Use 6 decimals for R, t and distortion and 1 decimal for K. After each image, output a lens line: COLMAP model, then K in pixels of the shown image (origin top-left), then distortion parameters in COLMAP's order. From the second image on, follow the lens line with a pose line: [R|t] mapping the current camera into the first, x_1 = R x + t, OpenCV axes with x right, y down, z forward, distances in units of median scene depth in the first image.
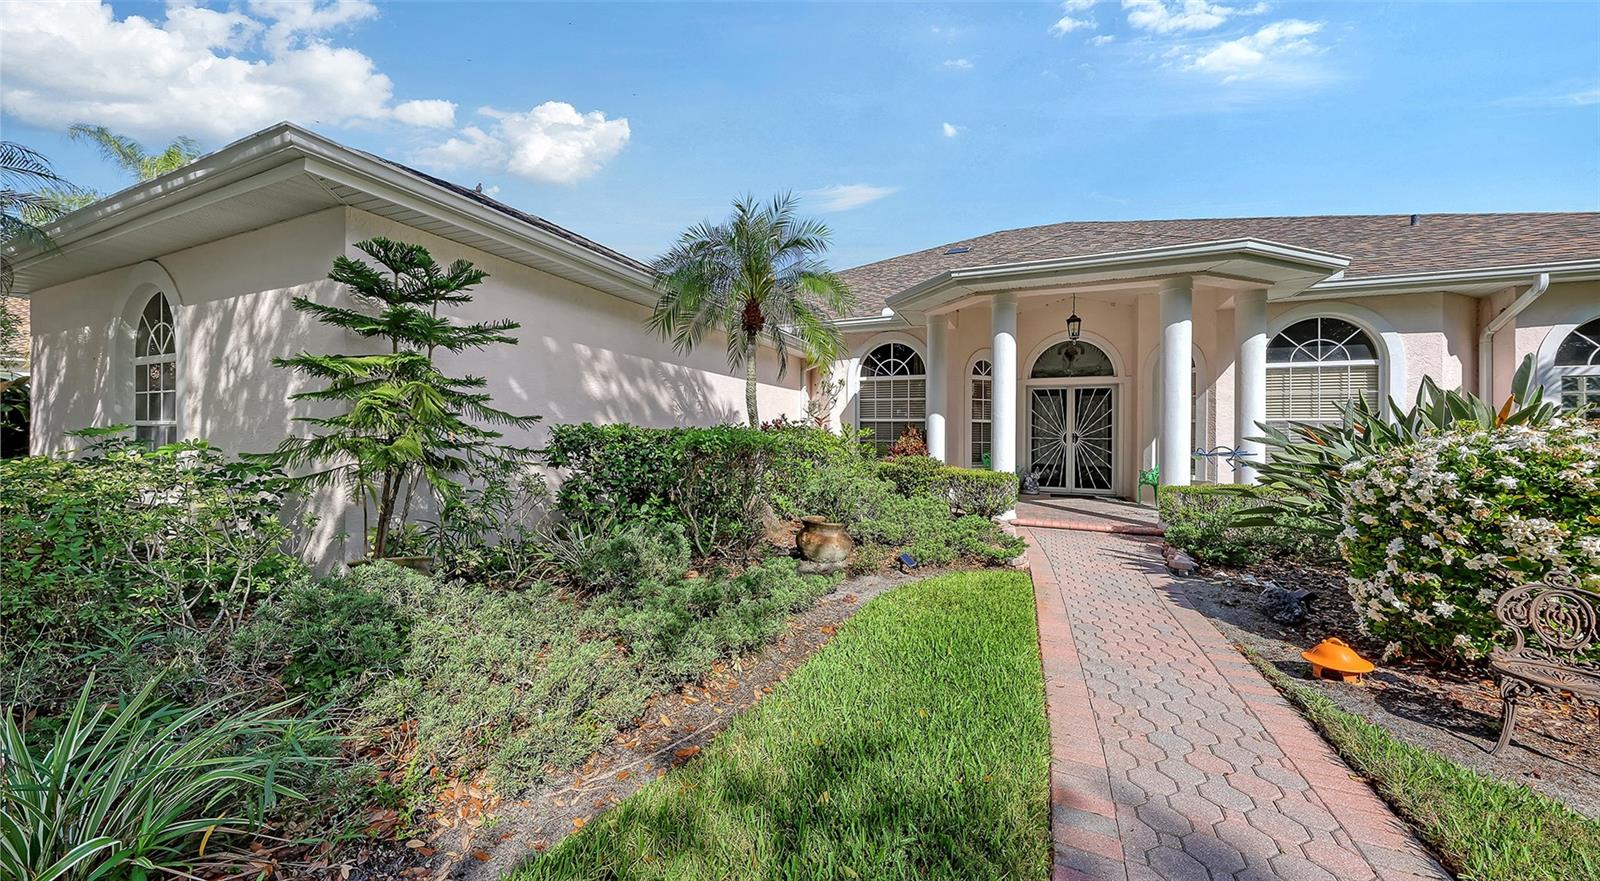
lens RADIAL K [[559.5, 0, 790.6], [0, 559.5, 437.4], [0, 0, 1]] dist [-0.001070, -0.001414]
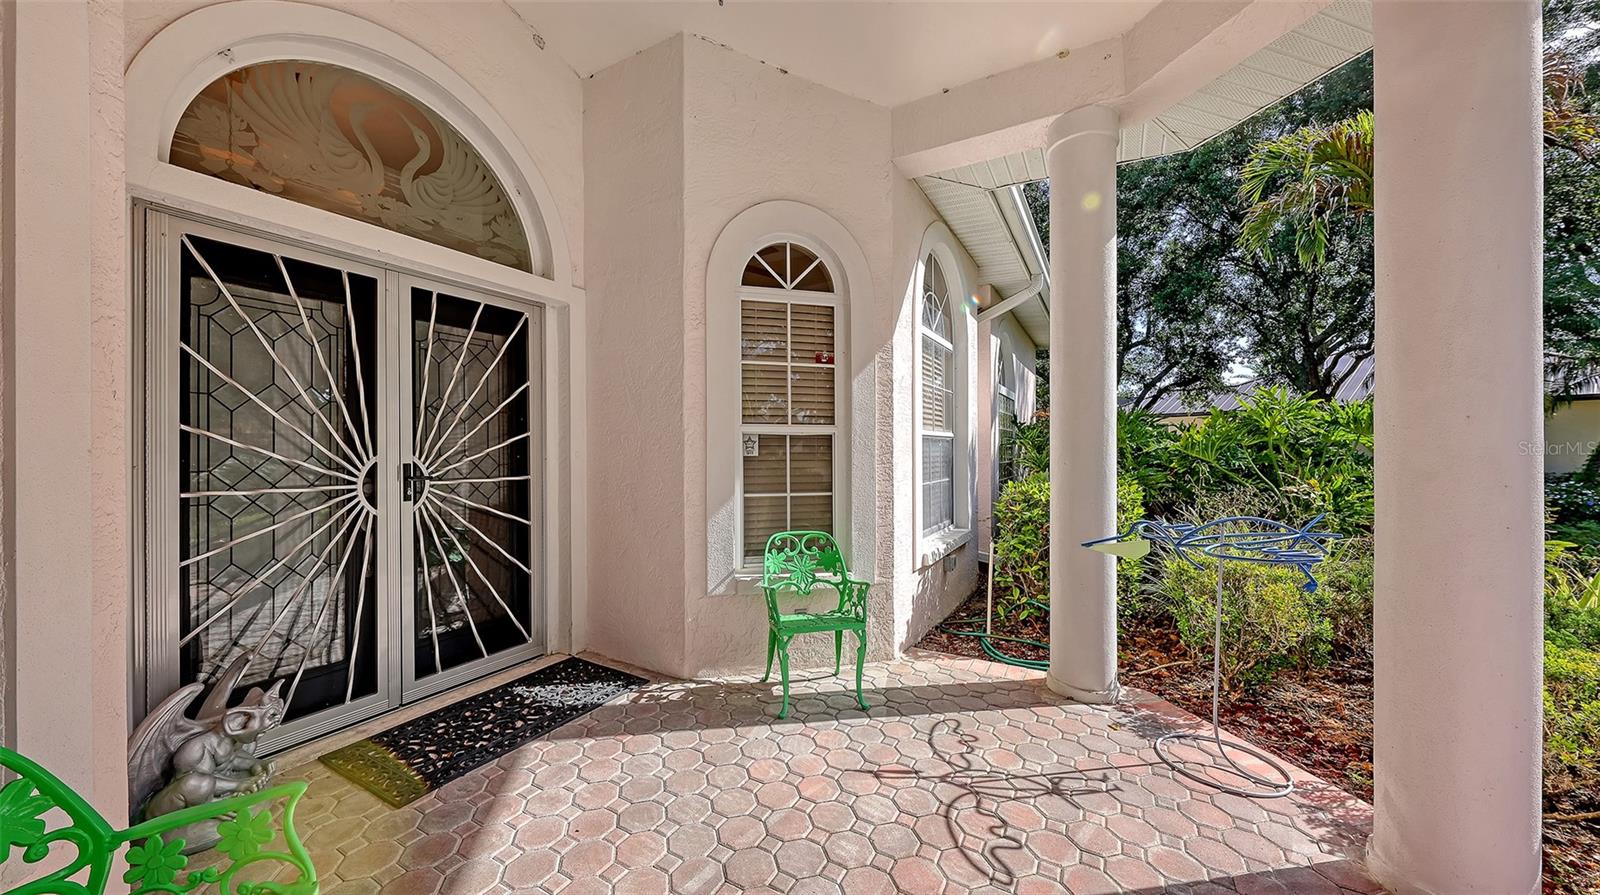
lens RADIAL K [[548.0, 0, 800.0], [0, 548.0, 447.5], [0, 0, 1]] dist [0.000031, -0.000033]
pose [[0.085106, -0.009658, 0.996325, 0.536653], [-0.004959, 0.999937, 0.010117, -0.033962], [-0.996360, -0.005802, 0.085053, 1.556222]]
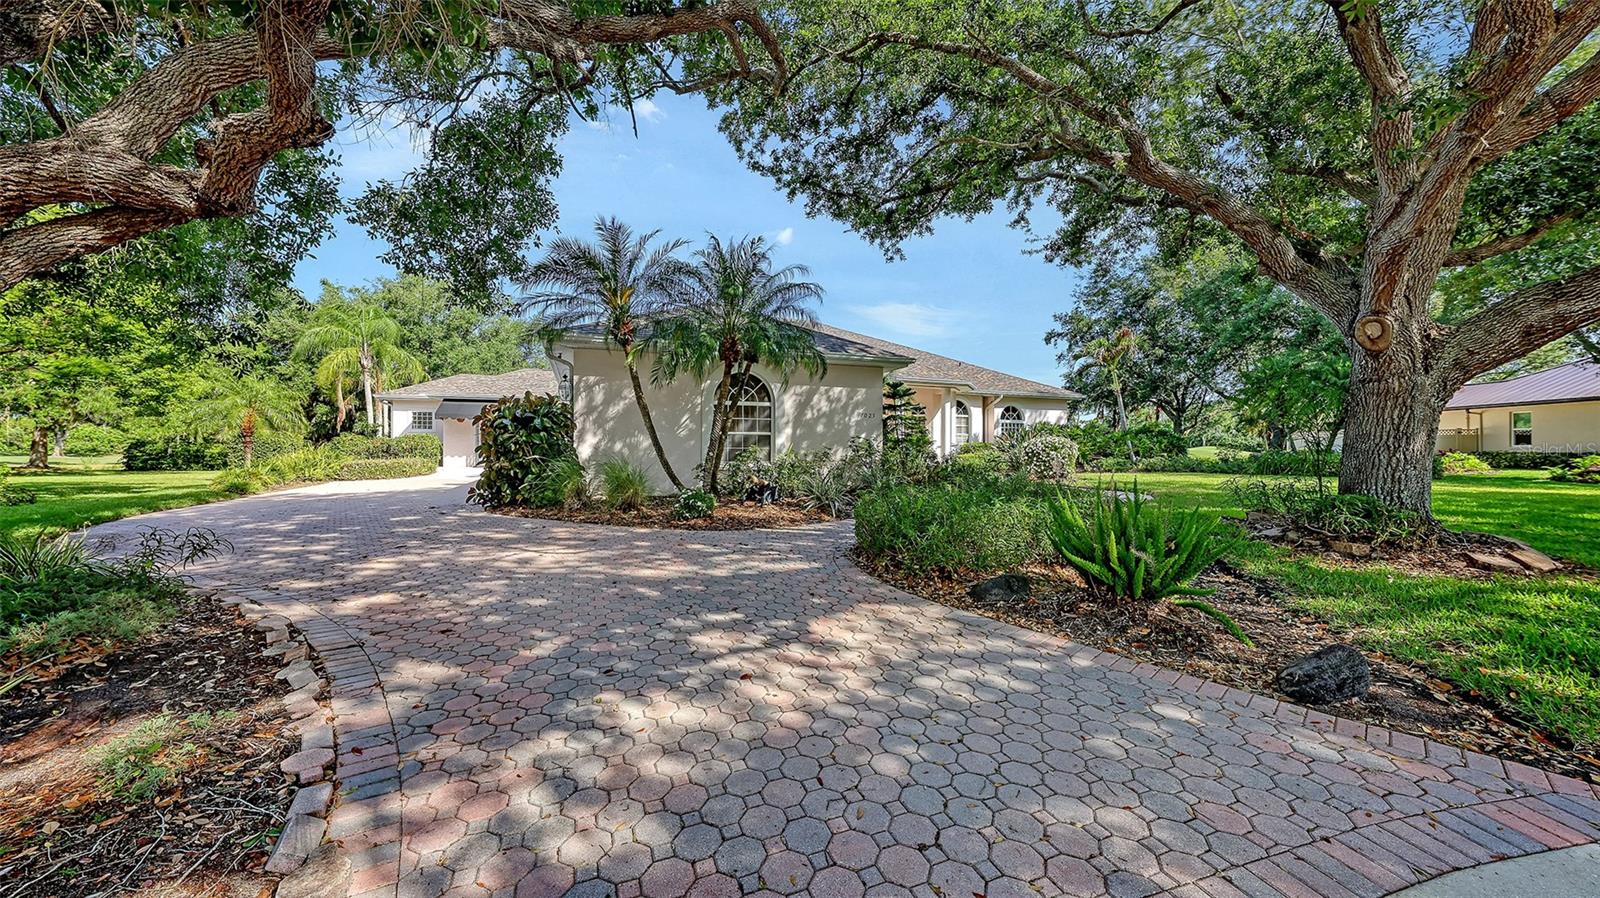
lens RADIAL K [[548.0, 0, 800.0], [0, 548.0, 449.0], [0, 0, 1]] dist [0.000031, -0.000033]
pose [[0.696401, -0.013160, 0.717532, -2.499266], [0.004880, 0.999896, 0.013602, 0.004957], [-0.717636, -0.005971, 0.696393, -0.634562]]
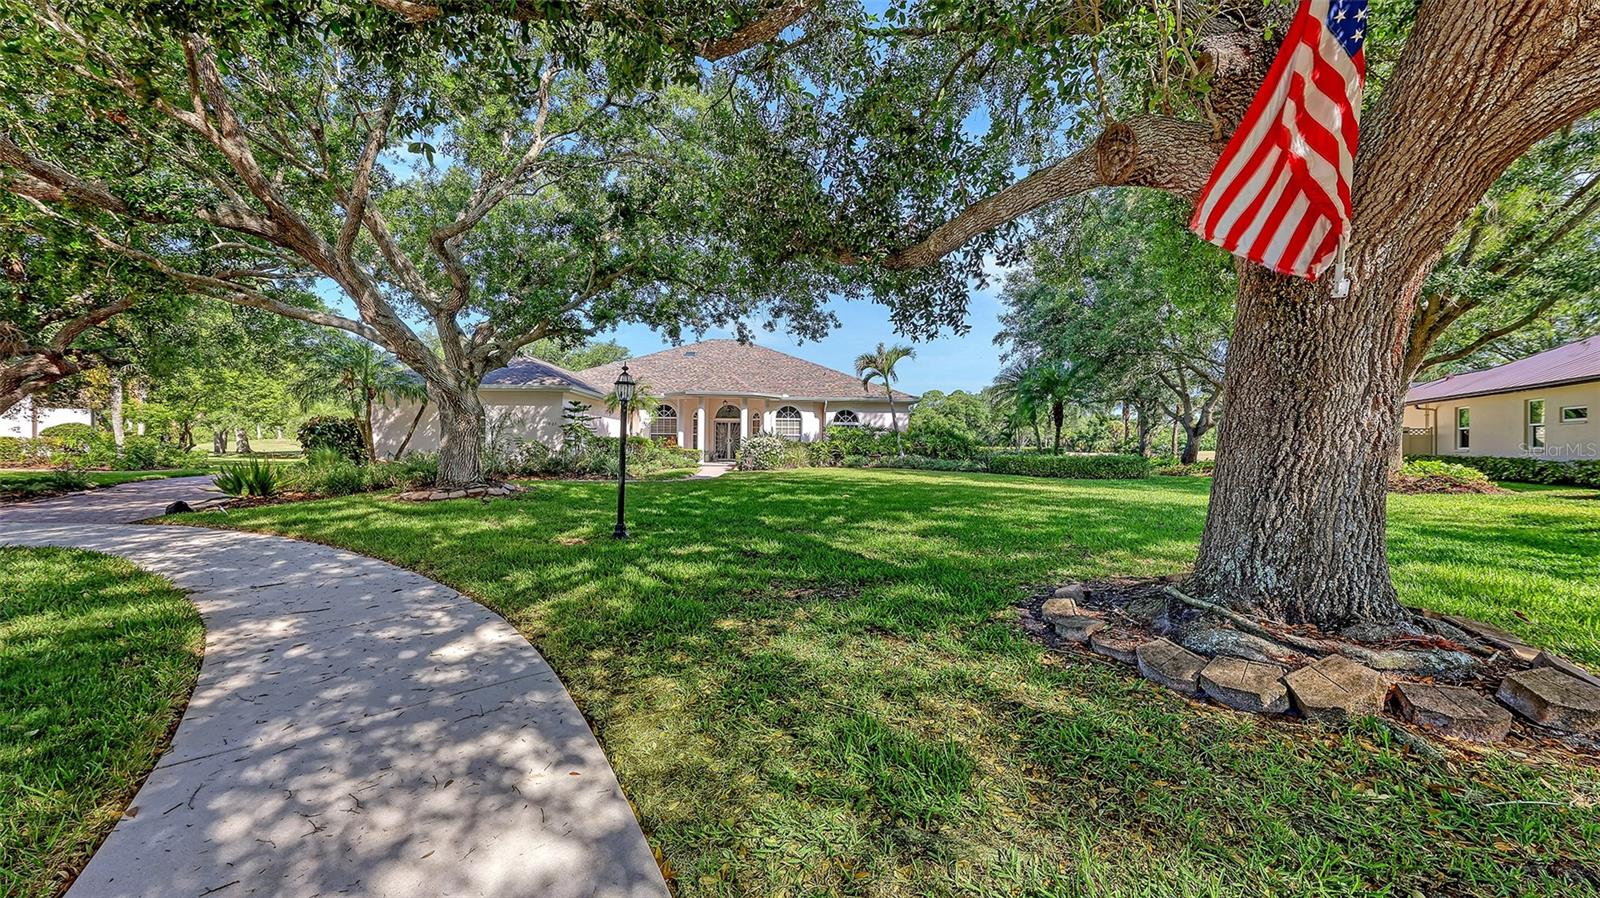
lens RADIAL K [[538.2, 0, 781.9], [0, 538.2, 414.7], [0, 0, 1]] dist [-0.000340, -0.000026]
pose [[0.907725, 0.021081, 0.419037, -0.734488], [0.000650, 0.998665, -0.051650, 0.023506], [-0.419566, 0.047156, 0.906499, -2.959665]]
